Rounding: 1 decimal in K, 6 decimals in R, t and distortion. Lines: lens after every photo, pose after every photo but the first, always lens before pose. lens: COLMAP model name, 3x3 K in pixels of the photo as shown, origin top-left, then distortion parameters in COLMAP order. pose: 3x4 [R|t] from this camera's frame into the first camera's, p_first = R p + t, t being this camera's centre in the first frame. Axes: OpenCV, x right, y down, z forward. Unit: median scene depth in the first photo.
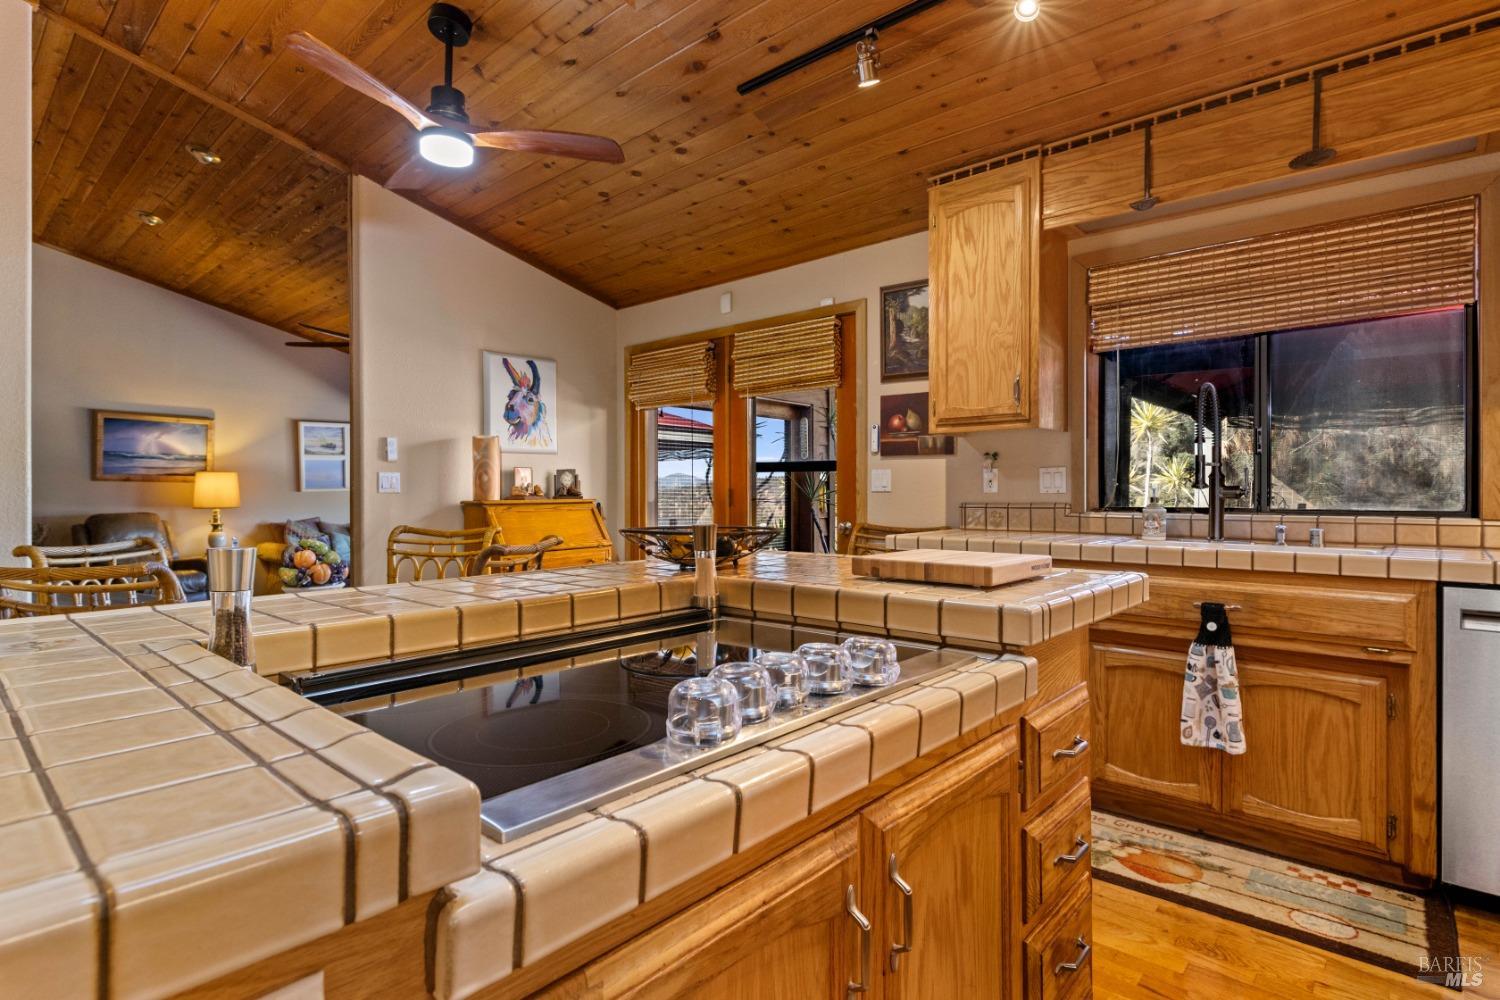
lens RADIAL K [[752.1, 0, 753.5], [0, 752.1, 491.4], [0, 0, 1]] dist [-0.000887, -0.000065]
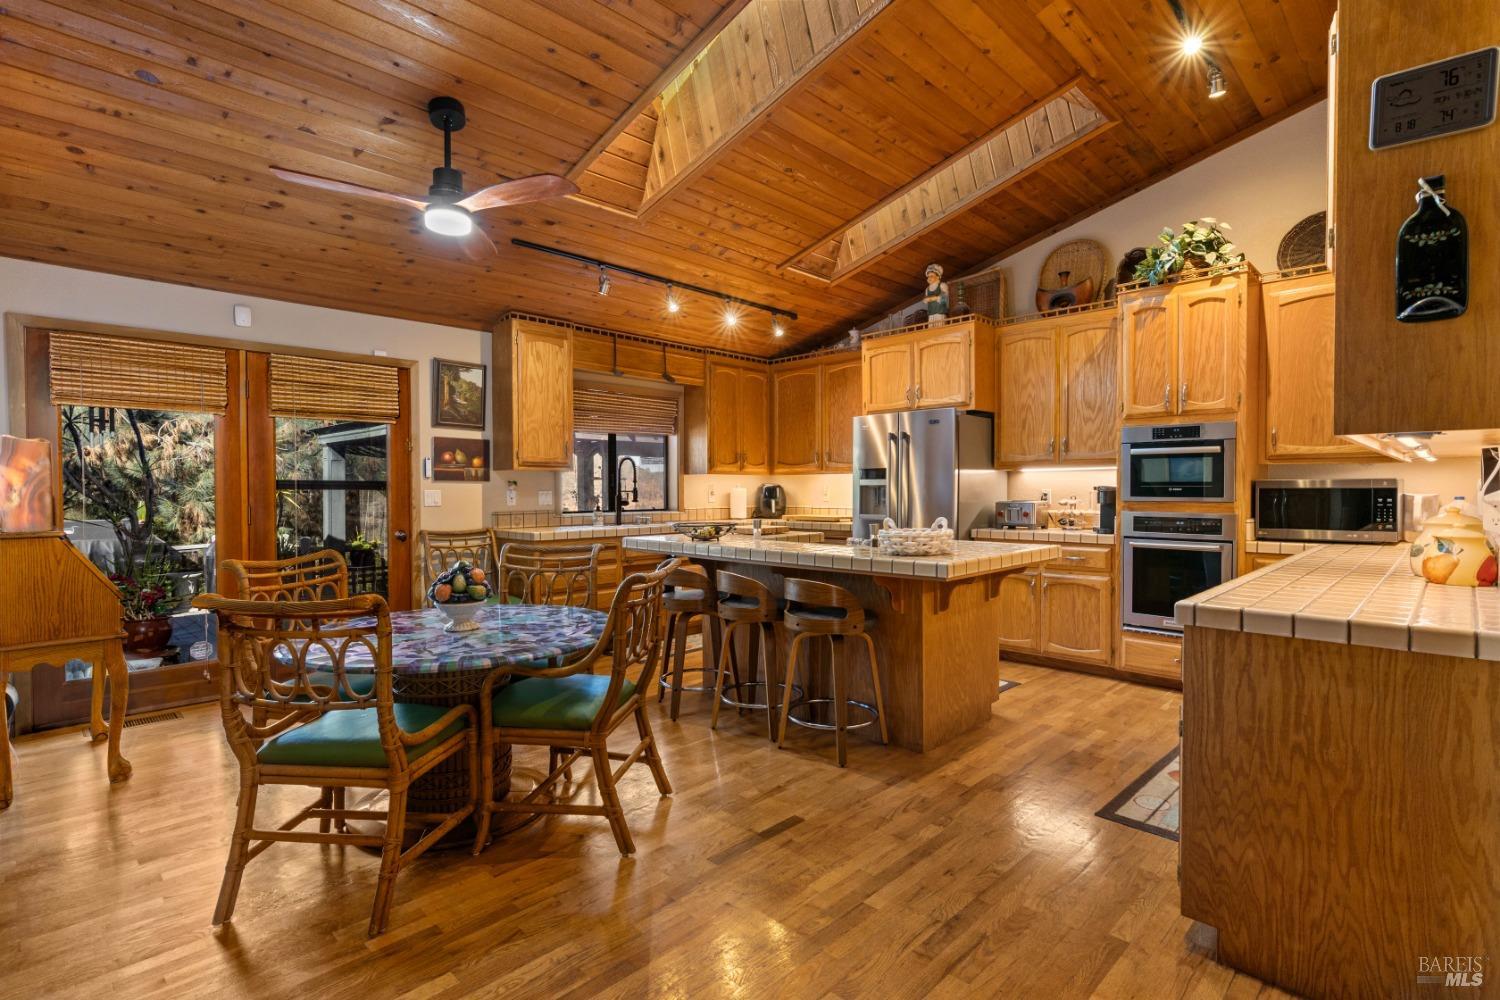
lens RADIAL K [[726.8, 0, 754.3], [0, 726.8, 500.0], [0, 0, 1]] dist [0.003226, 0.000745]
pose [[0.053206, -0.013882, 0.998487, -1.326325], [0.003712, 0.999899, 0.013703, -0.031783], [-0.998577, 0.002978, 0.053252, 0.406443]]
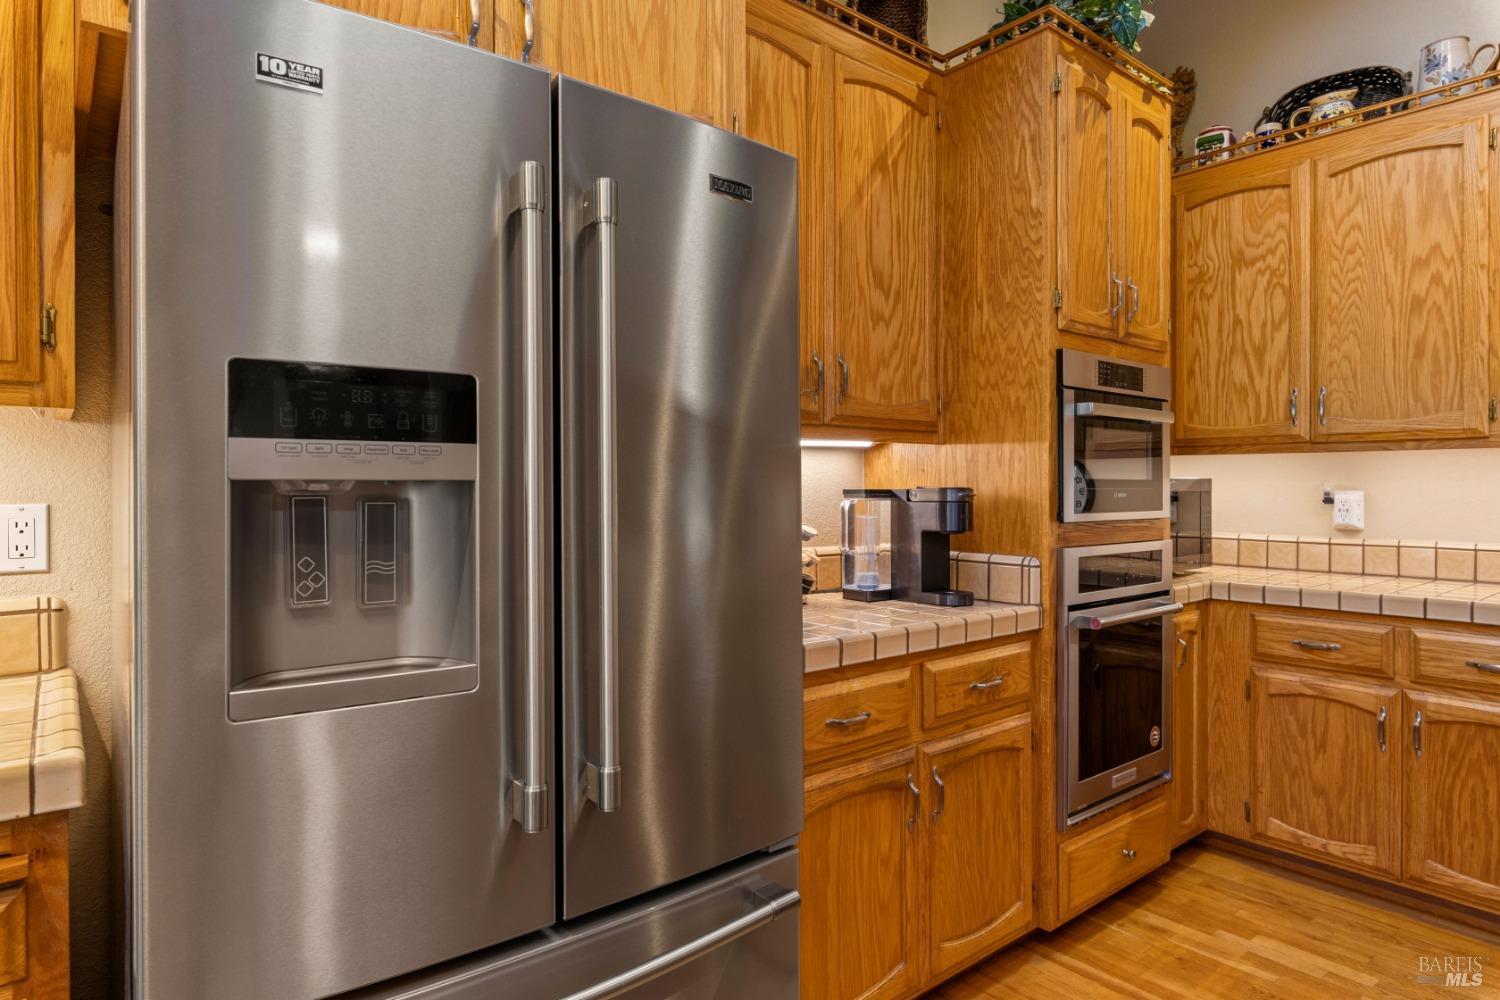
lens RADIAL K [[866.6, 0, 762.1], [0, 866.6, 485.8], [0, 0, 1]] dist [-0.001904, 0.000572]
pose [[-0.988107, 0.003204, 0.153735, 0.226259], [0.003241, 0.999995, -0.000006, -0.039422], [-0.153734, 0.000492, -0.988112, 0.502236]]
